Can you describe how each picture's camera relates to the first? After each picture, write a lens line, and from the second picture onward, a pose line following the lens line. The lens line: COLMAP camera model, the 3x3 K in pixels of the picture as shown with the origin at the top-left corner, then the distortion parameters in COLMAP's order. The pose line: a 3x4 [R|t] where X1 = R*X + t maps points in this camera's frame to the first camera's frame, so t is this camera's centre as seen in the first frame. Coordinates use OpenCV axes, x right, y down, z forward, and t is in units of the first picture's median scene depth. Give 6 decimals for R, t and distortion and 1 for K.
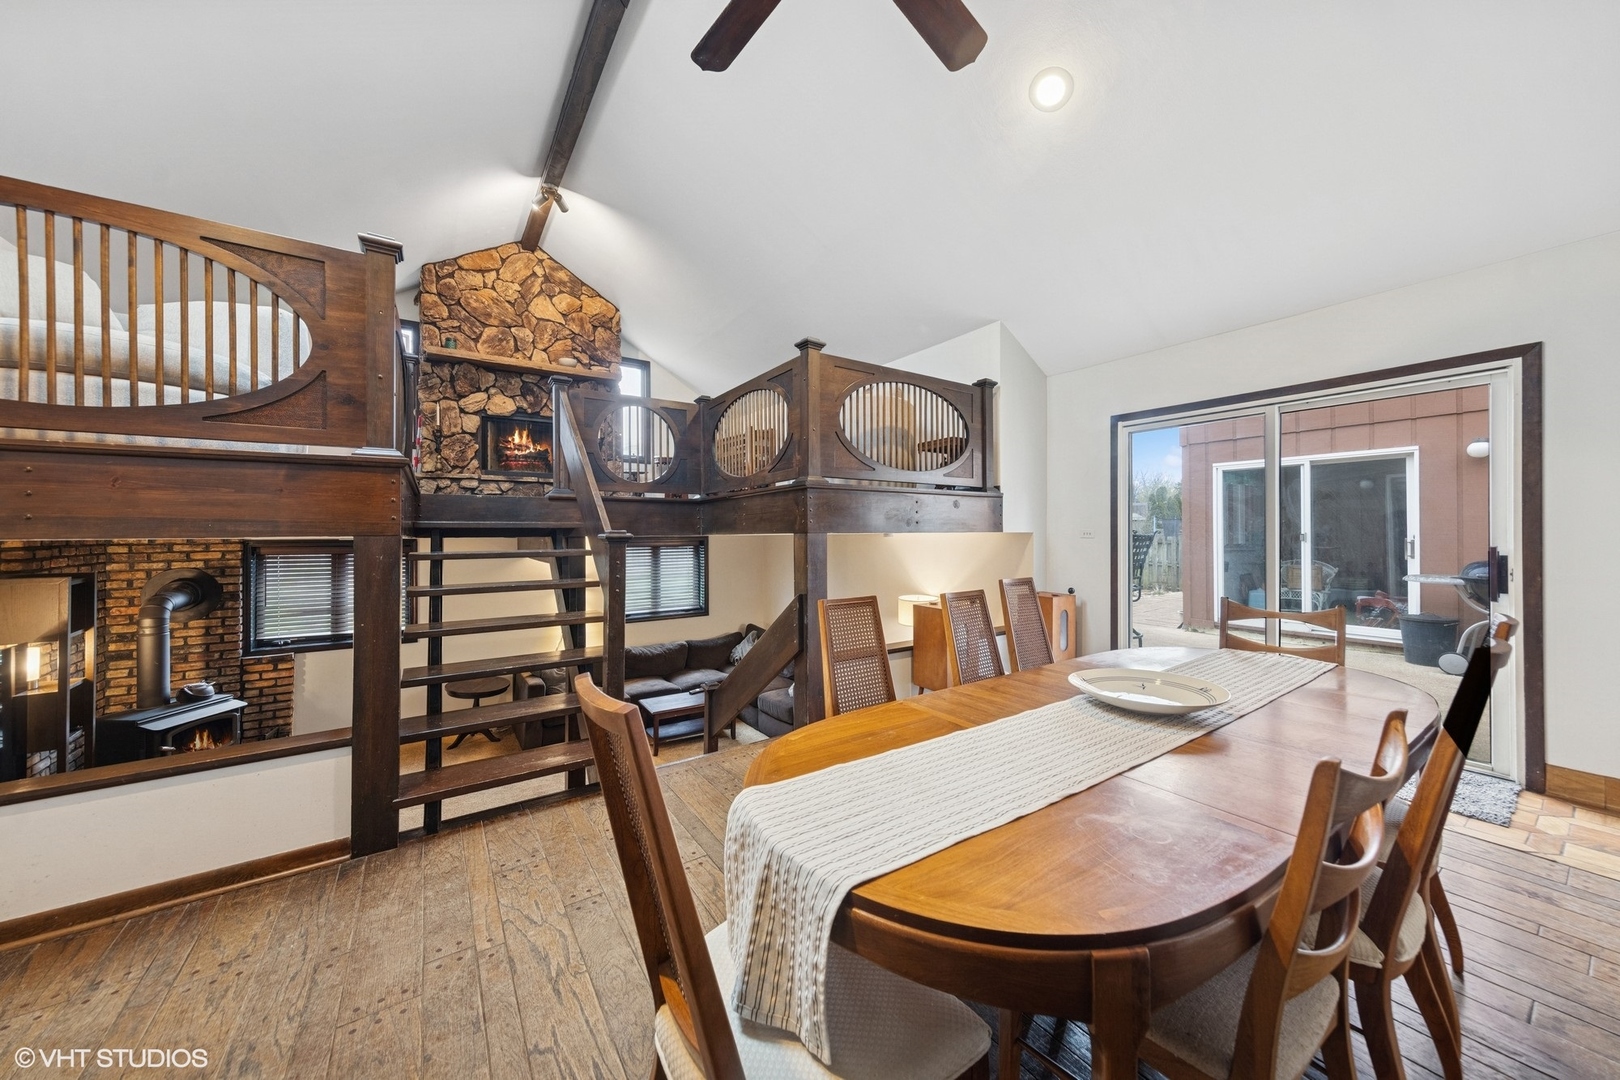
lens RADIAL K [[561.6, 0, 813.5], [0, 561.6, 533.1], [0, 0, 1]] dist [-0.000363, -0.000041]
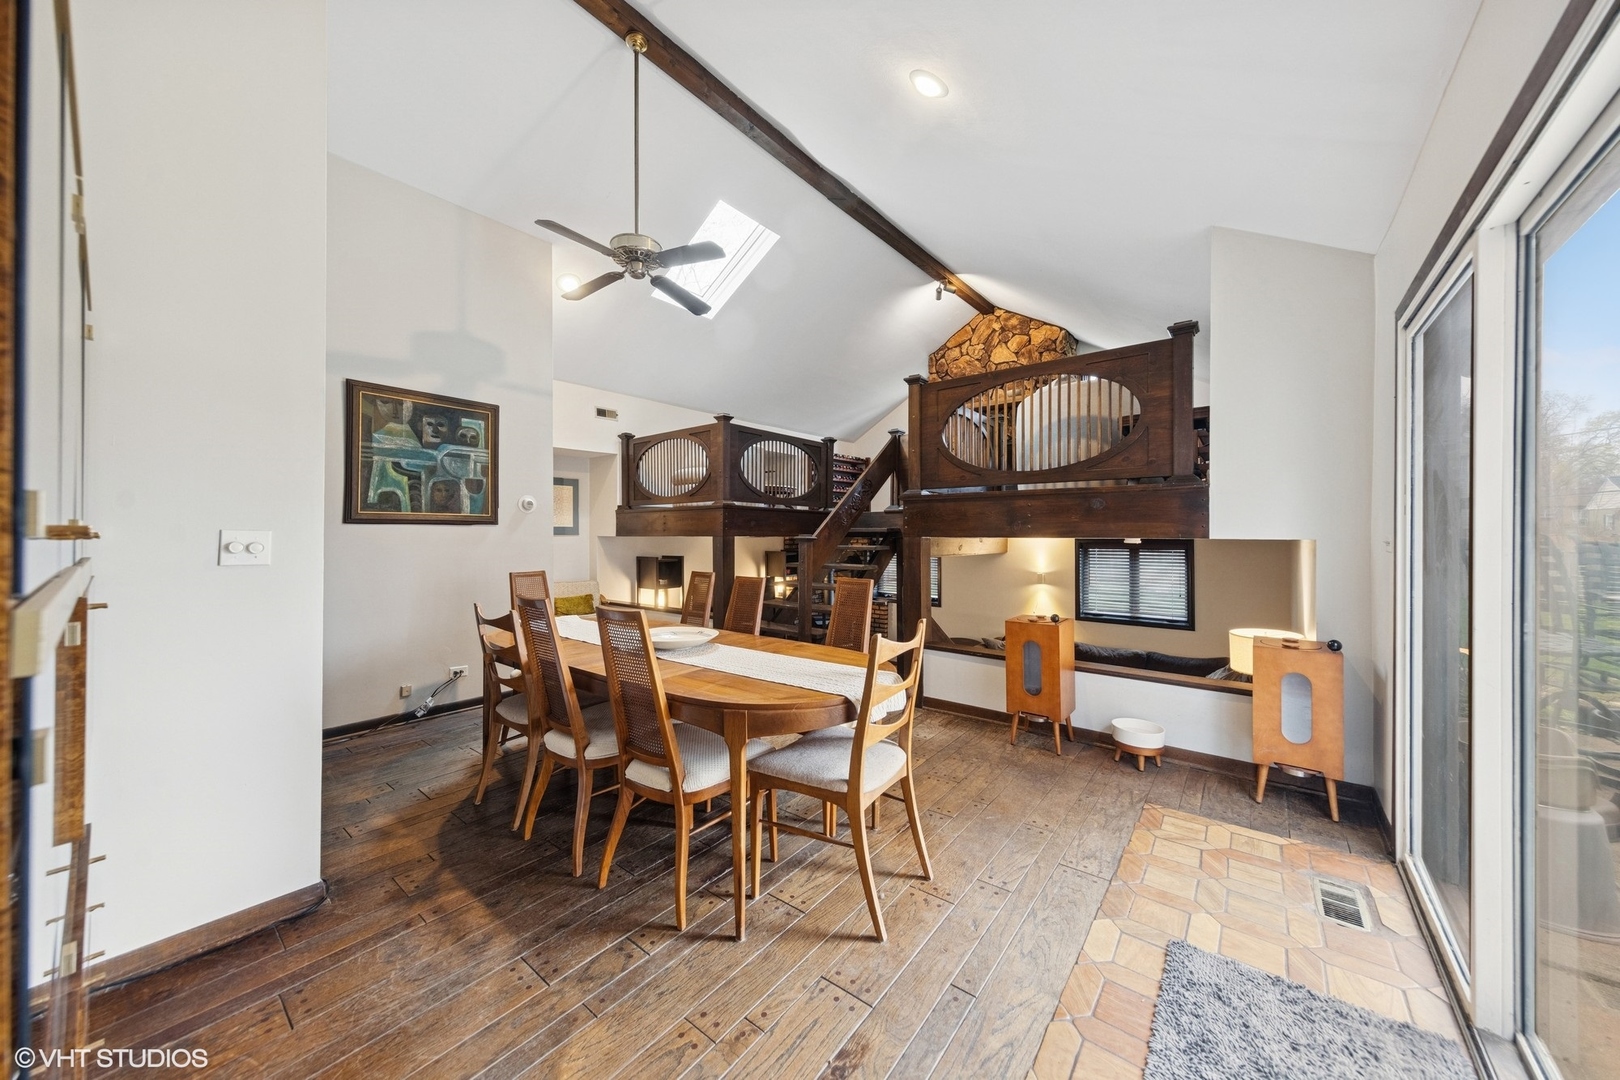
lens RADIAL K [[561.6, 0, 813.5], [0, 561.6, 533.1], [0, 0, 1]] dist [-0.000363, -0.000041]
pose [[0.285539, -0.000744, -0.958367, 0.635589], [-0.000663, 0.999999, -0.000974, -0.001993], [0.958367, 0.000914, 0.285538, 0.263133]]
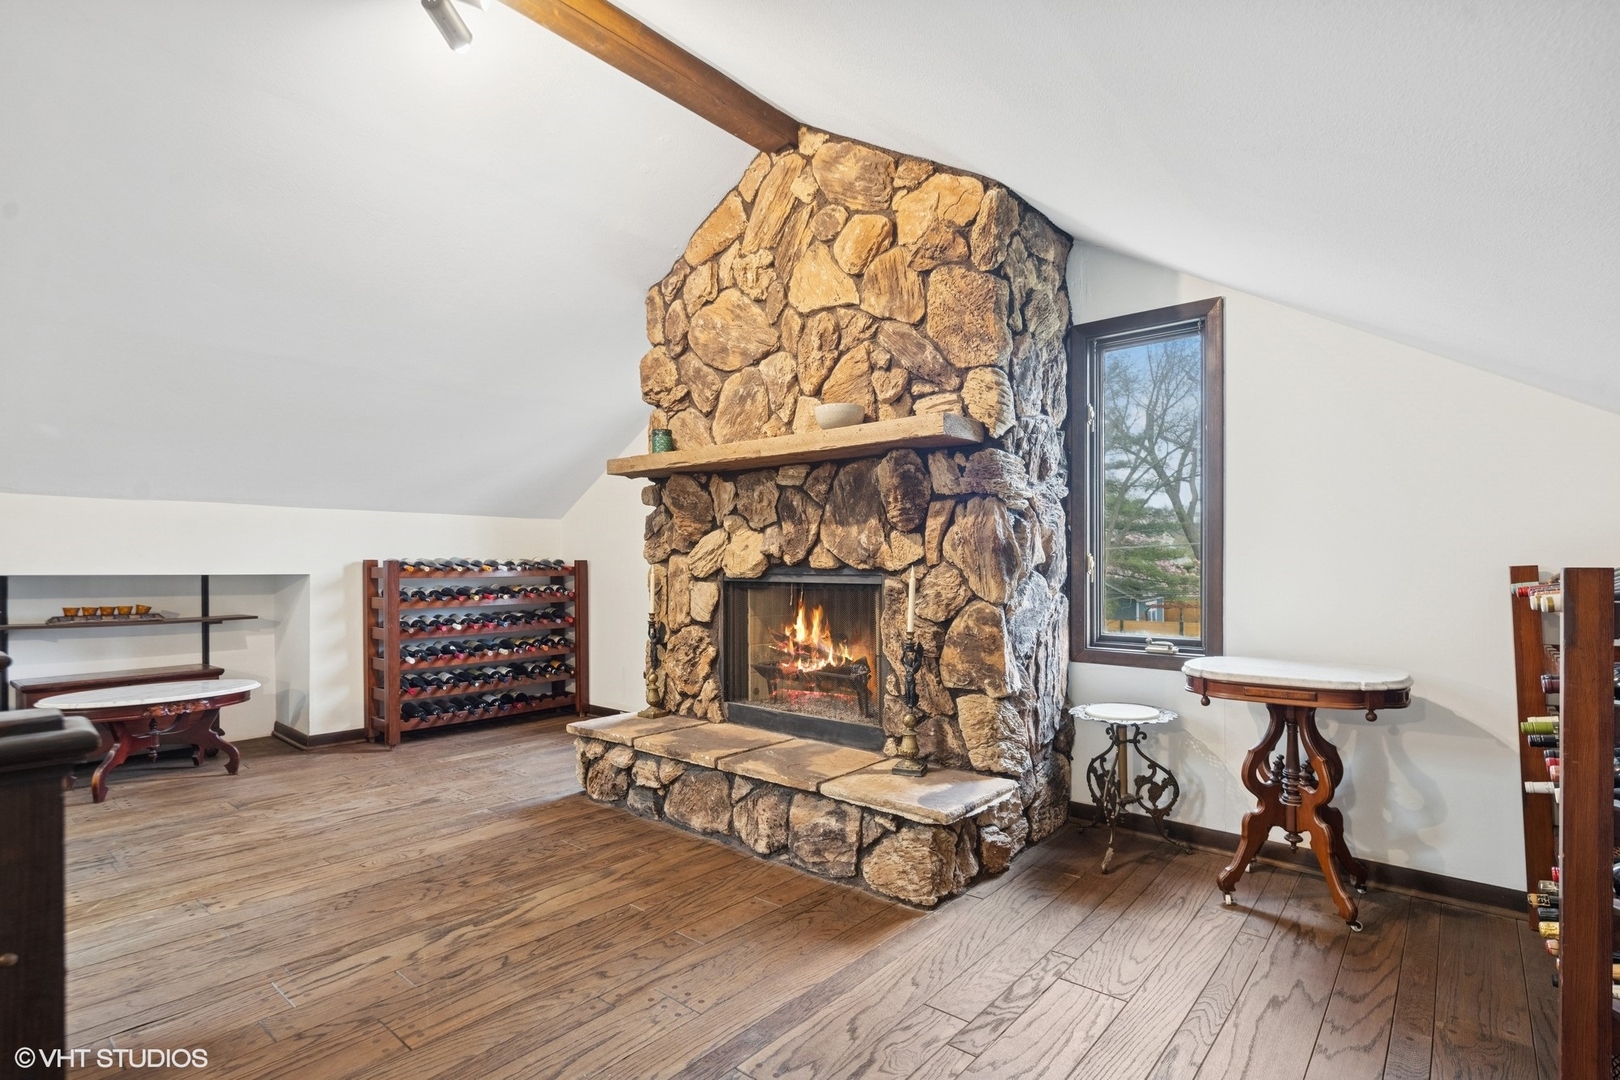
lens RADIAL K [[795.2, 0, 813.3], [0, 795.2, 565.8], [0, 0, 1]] dist [-0.001449, -0.000125]
pose [[0.267592, 0.004954, -0.963519, 0.034947], [-0.000873, 0.999988, 0.004899, -0.227425], [0.963532, -0.000470, 0.267593, 0.914779]]
